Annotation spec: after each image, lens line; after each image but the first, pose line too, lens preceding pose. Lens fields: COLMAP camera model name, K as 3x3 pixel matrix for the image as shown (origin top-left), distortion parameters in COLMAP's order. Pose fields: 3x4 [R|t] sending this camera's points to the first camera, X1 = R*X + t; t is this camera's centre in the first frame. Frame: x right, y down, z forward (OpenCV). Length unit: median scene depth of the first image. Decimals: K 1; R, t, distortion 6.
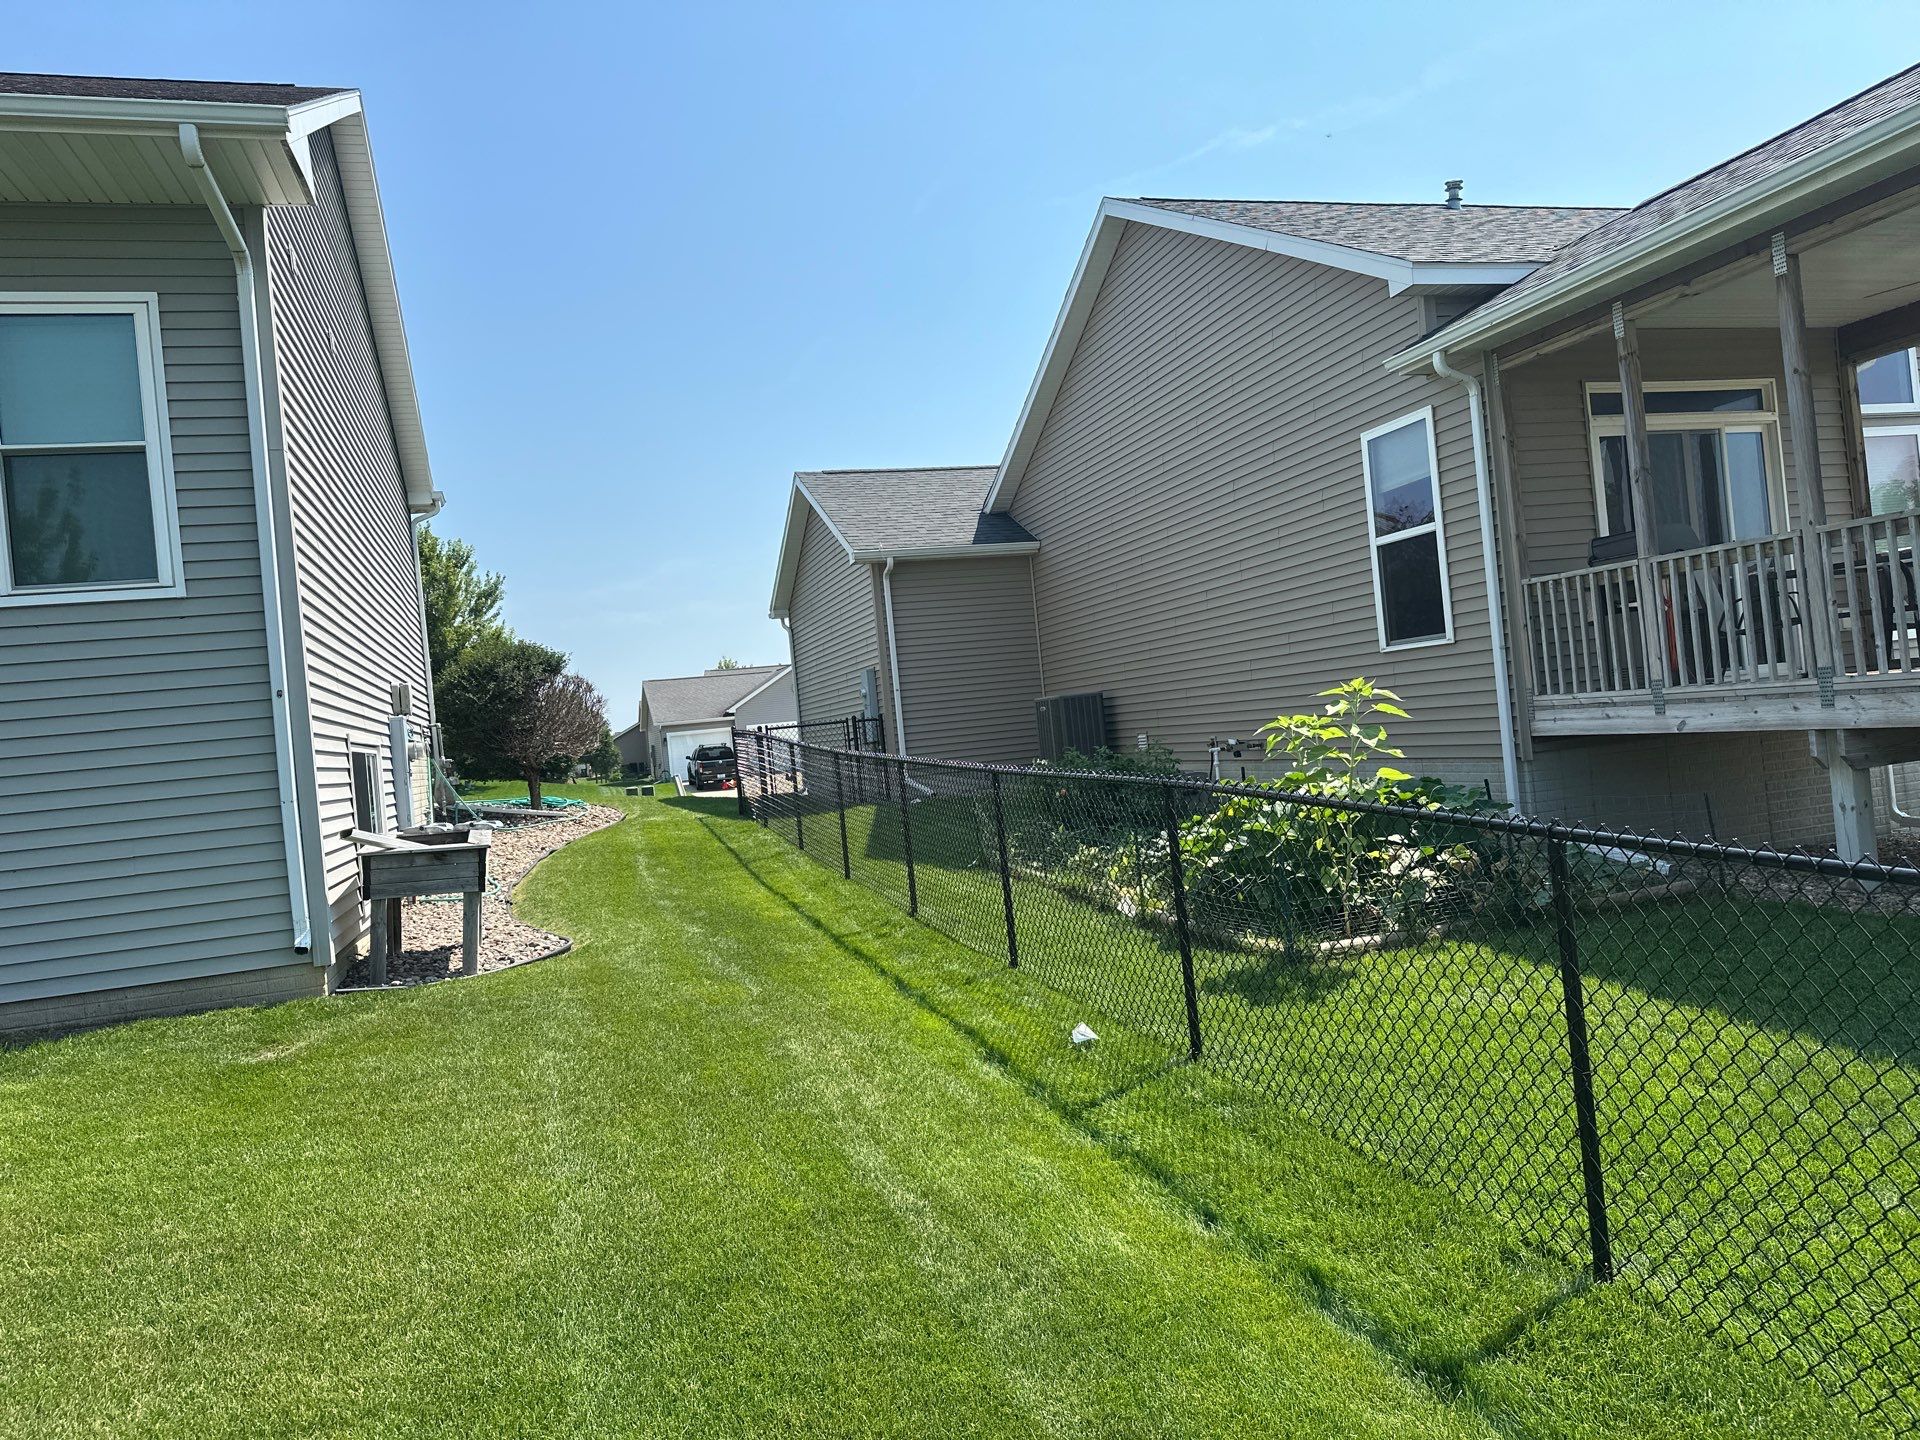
lens RADIAL K [[1351.4, 0, 951.0], [0, 1351.4, 718.4], [0, 0, 1]] dist [0.055444, -0.071970]
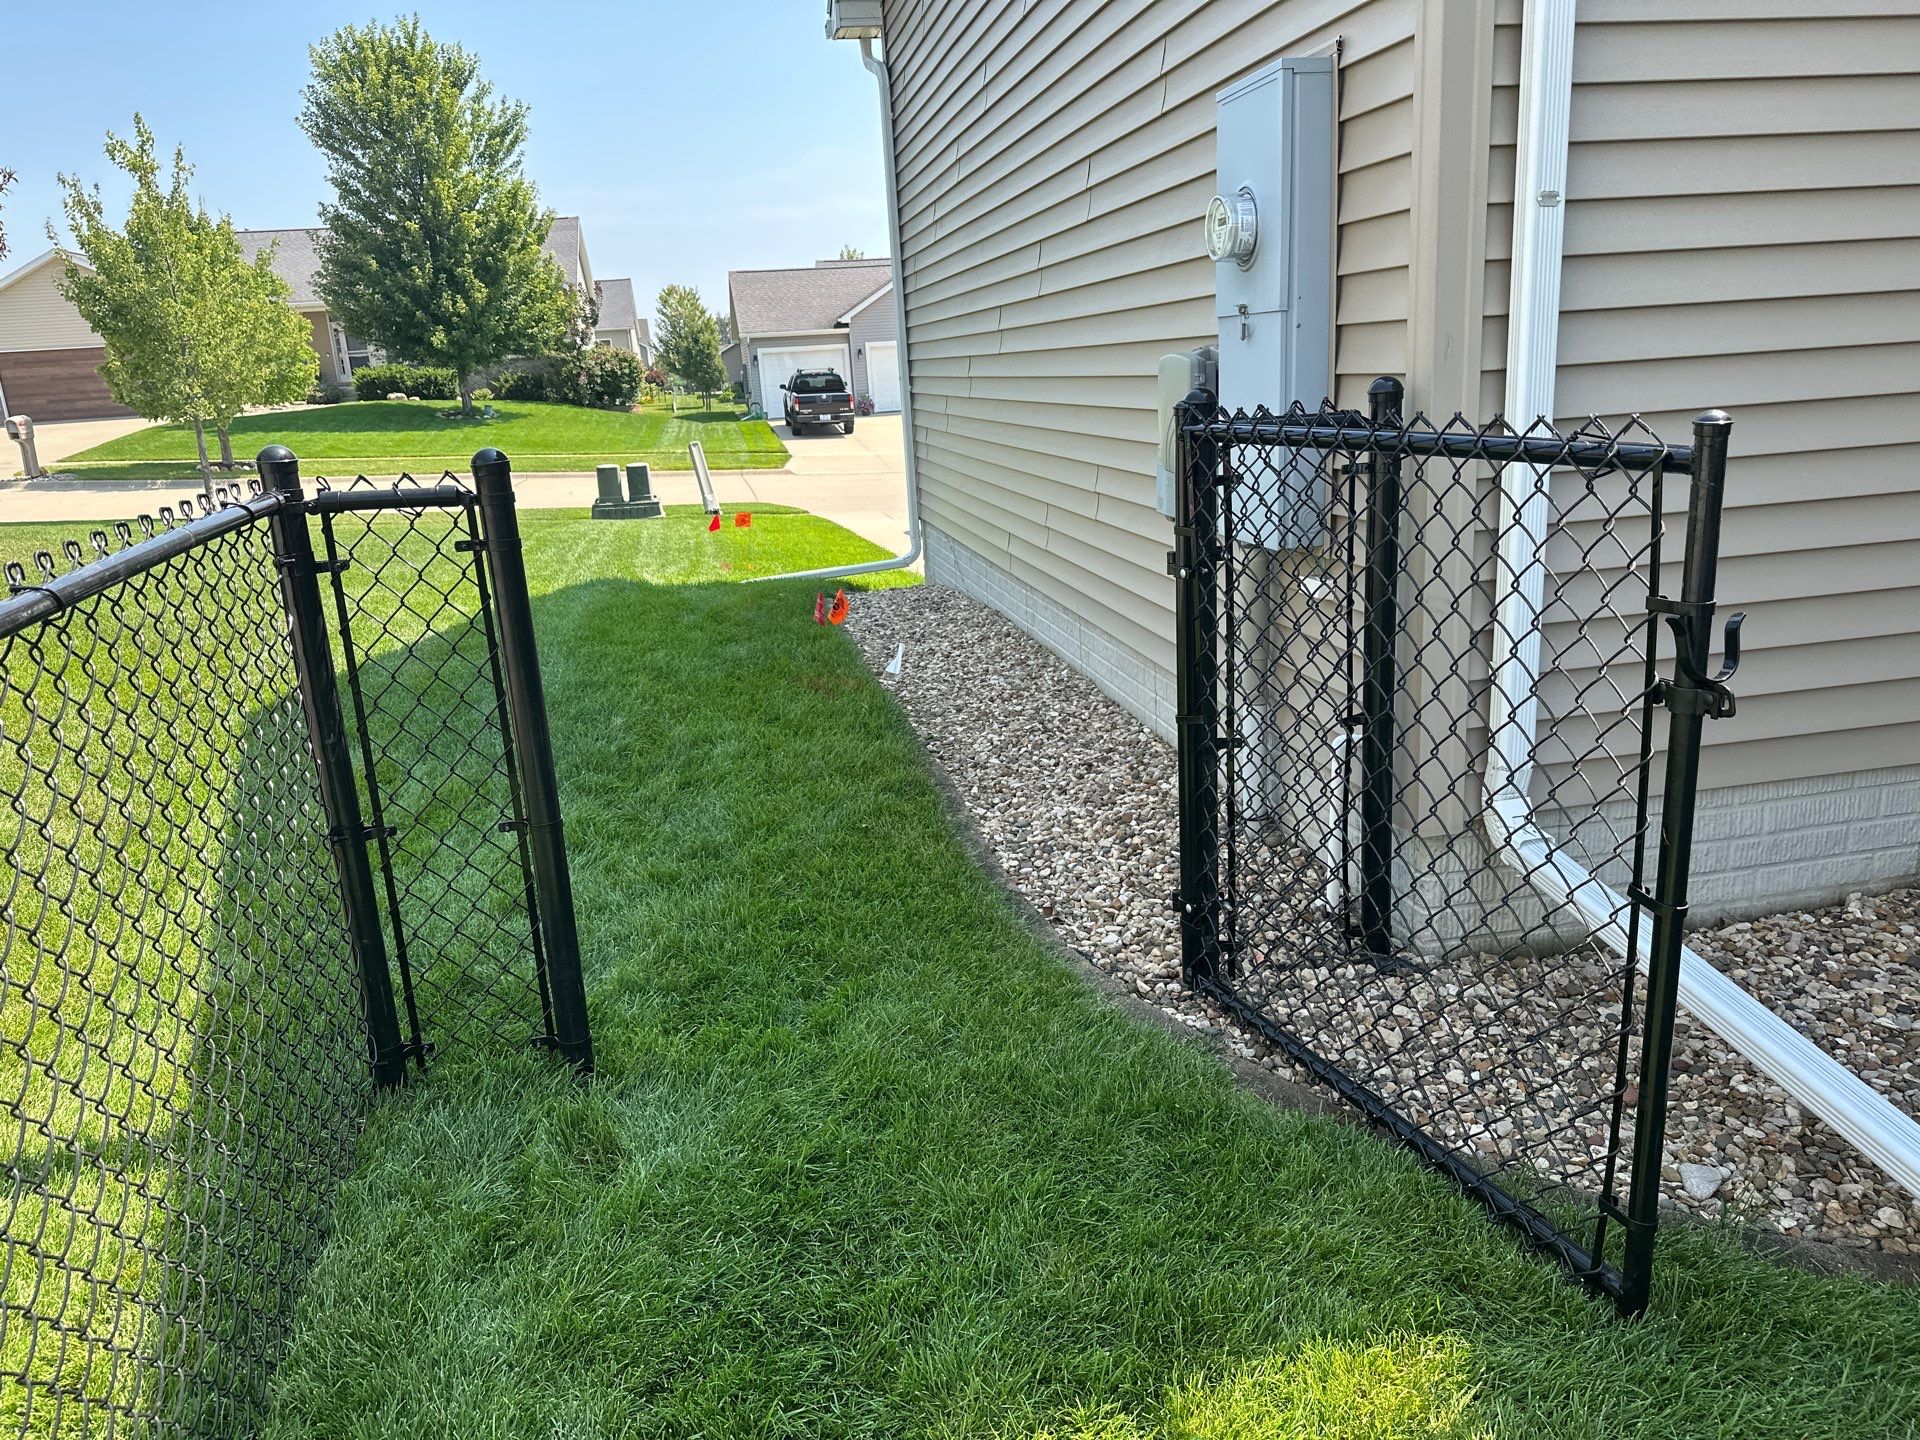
lens RADIAL K [[1351.4, 0, 960.9], [0, 1351.4, 723.4], [0, 0, 1]] dist [0.055444, -0.071970]
pose [[0.994051, 0.063424, -0.088541, -0.085055], [-0.036549, 0.960066, 0.277376, -0.007214], [0.102597, -0.272489, 0.956673, 0.897596]]
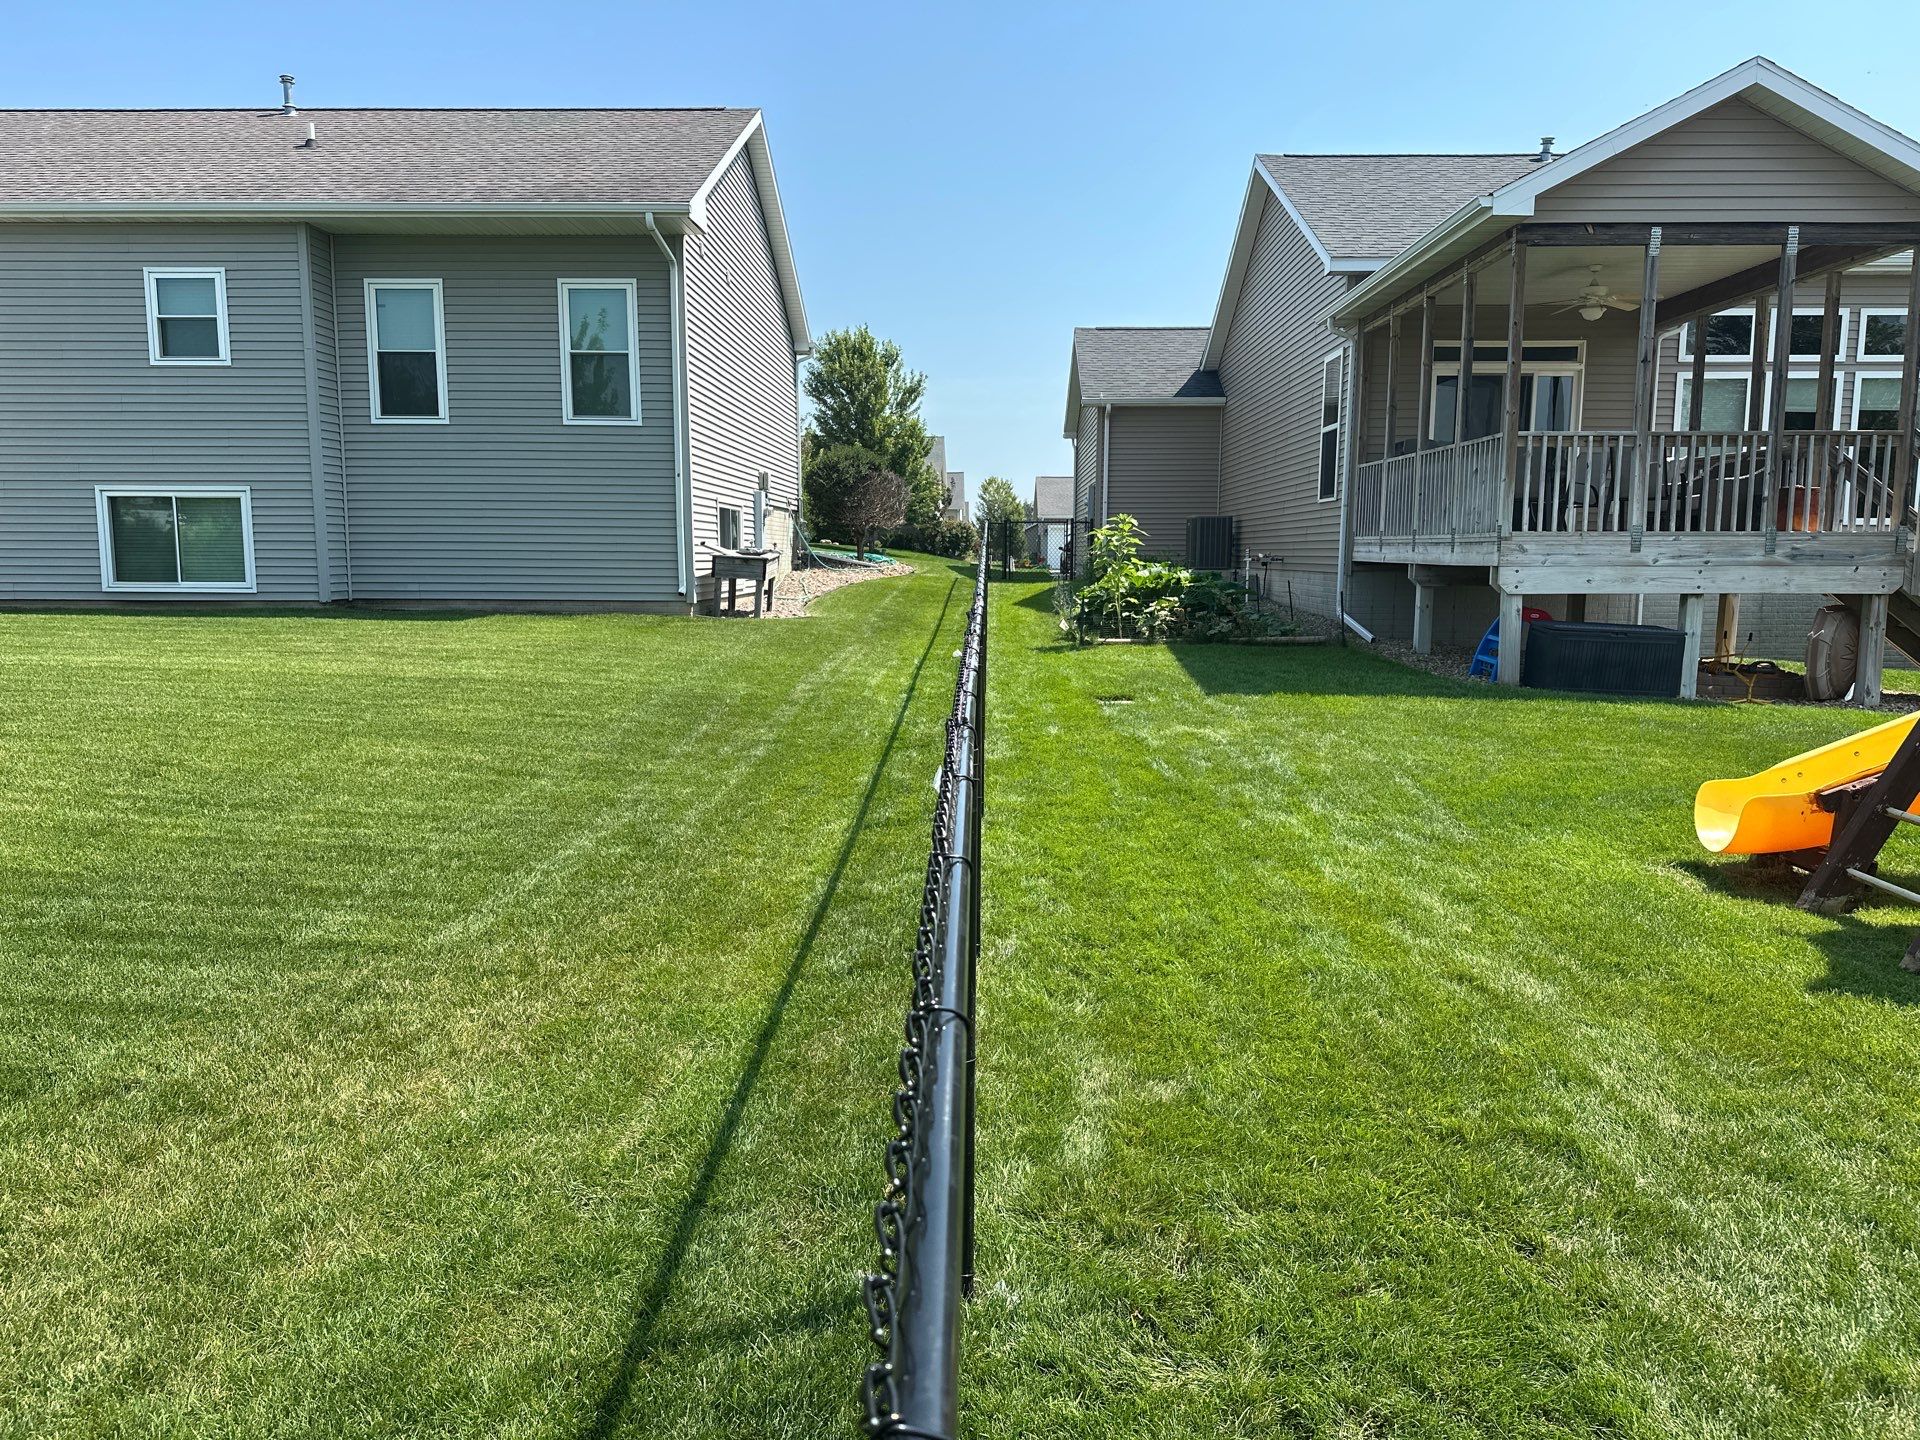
lens RADIAL K [[1351.4, 0, 956.5], [0, 1351.4, 749.6], [0, 0, 1]] dist [0.055444, -0.071970]
pose [[0.944610, 0.142820, -0.295489, 0.281539], [-0.091593, 0.979296, 0.180527, -0.009207], [0.315155, -0.143463, 0.938134, -0.425458]]
